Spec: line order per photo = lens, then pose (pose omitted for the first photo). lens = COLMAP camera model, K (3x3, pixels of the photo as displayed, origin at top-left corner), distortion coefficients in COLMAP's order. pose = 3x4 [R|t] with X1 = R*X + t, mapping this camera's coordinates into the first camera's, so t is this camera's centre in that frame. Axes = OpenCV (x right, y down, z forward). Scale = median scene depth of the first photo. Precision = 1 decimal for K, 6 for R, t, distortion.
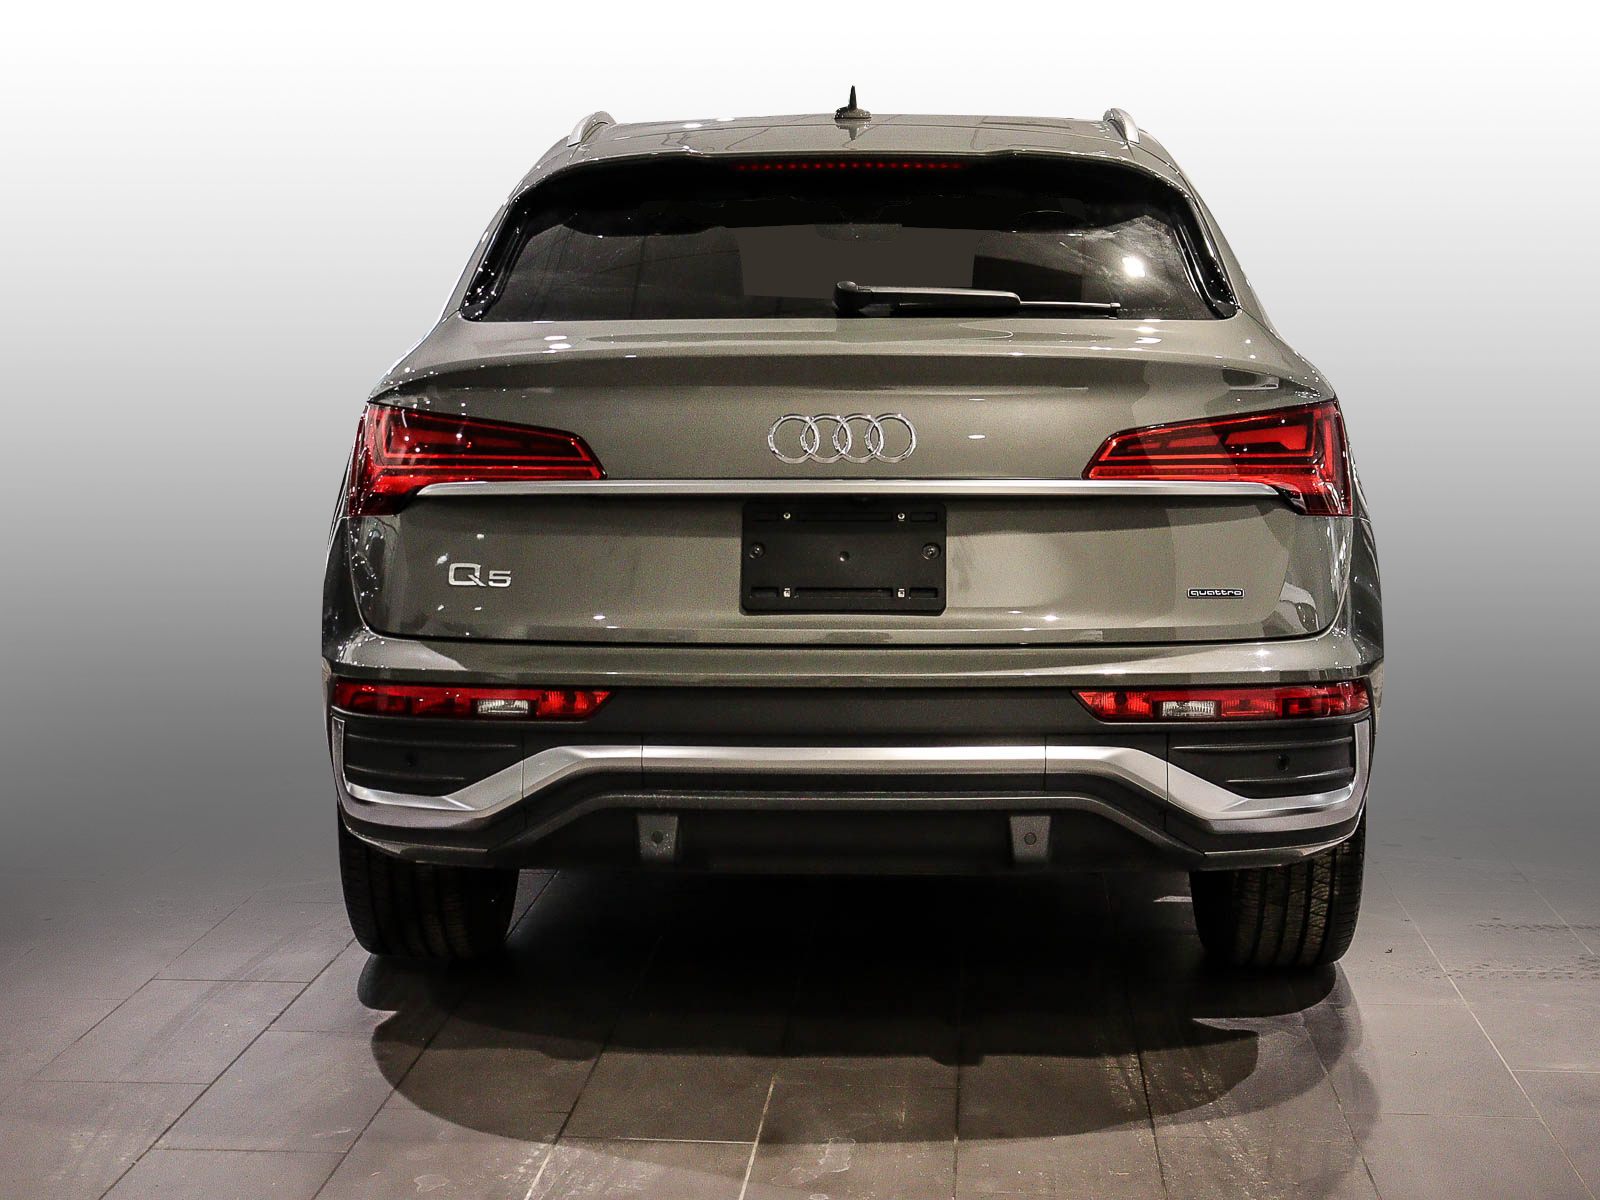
lens RADIAL K [[2247.8, 0, 800.0], [0, 2247.8, 600.0], [0, 0, 1]] dist [0.082680, 0.067726]
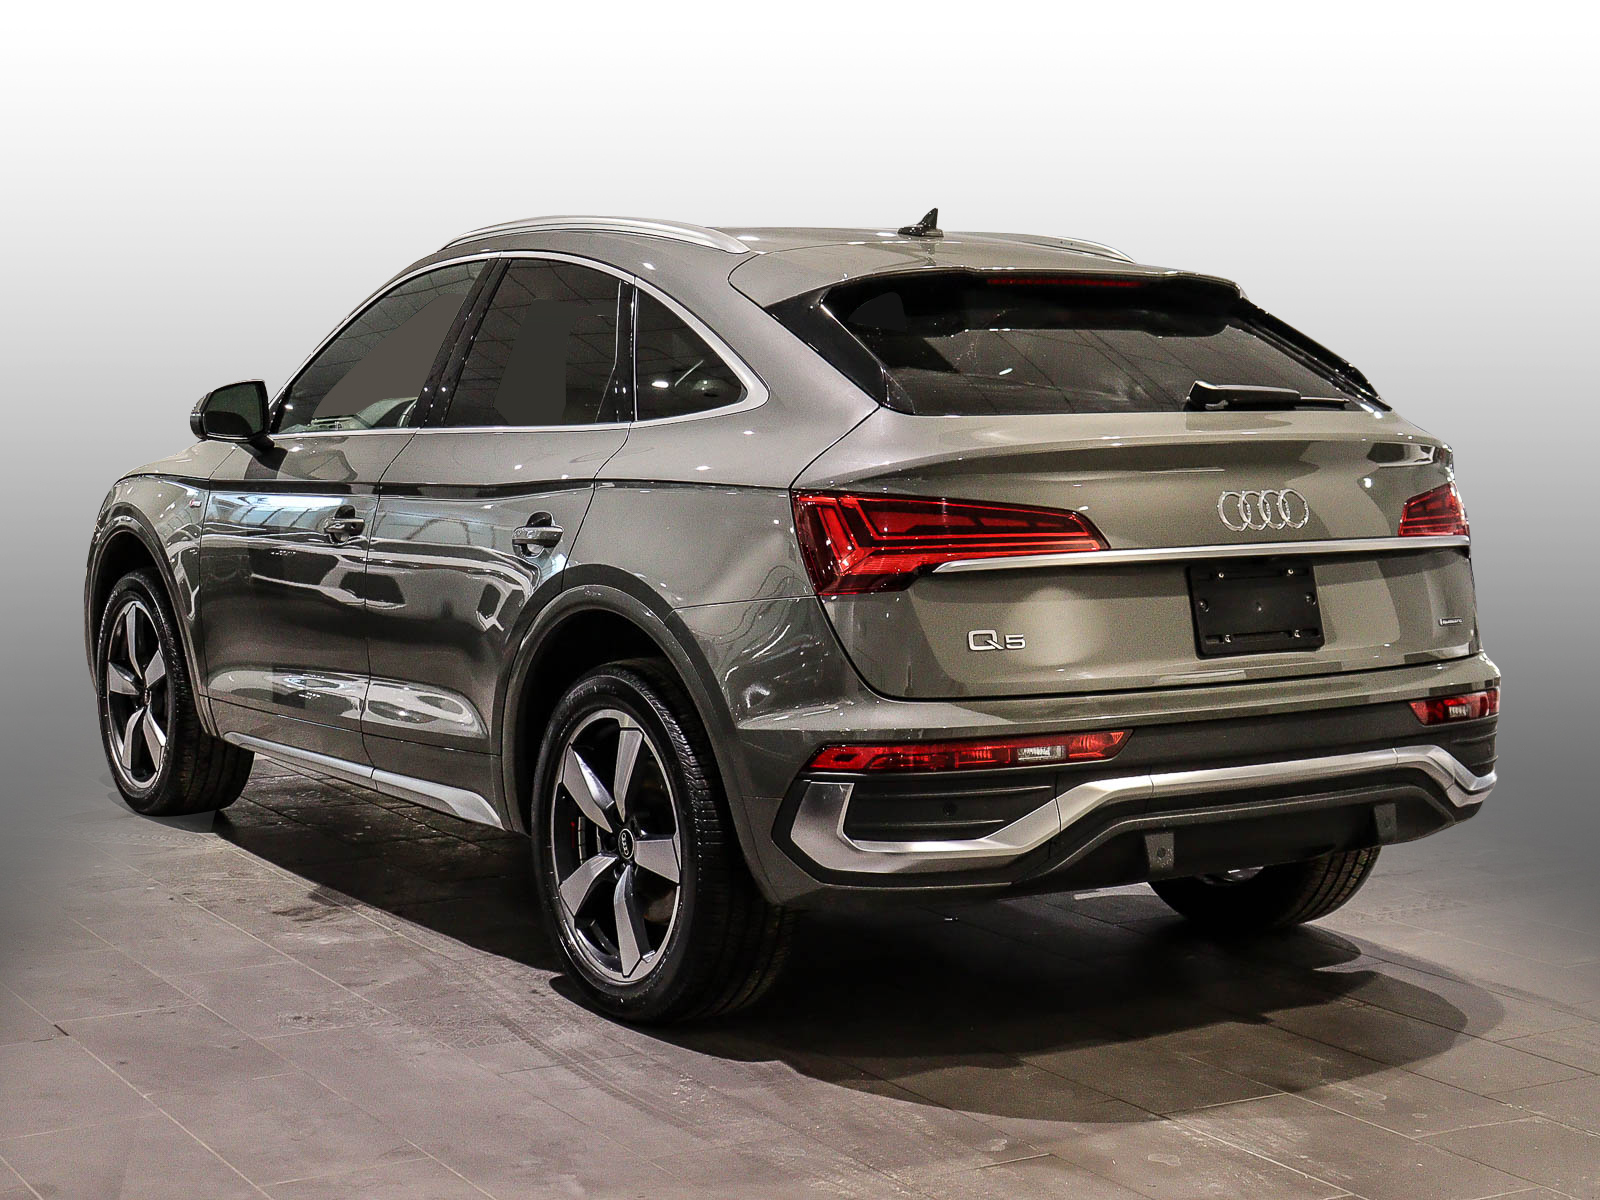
lens RADIAL K [[2247.8, 0, 800.0], [0, 2247.8, 600.0], [0, 0, 1]] dist [0.082680, 0.067726]
pose [[0.849070, -0.048256, 0.526071, -0.822094], [0.066163, 0.997692, -0.015269, -0.020325], [-0.524120, 0.047771, 0.850303, 0.089623]]
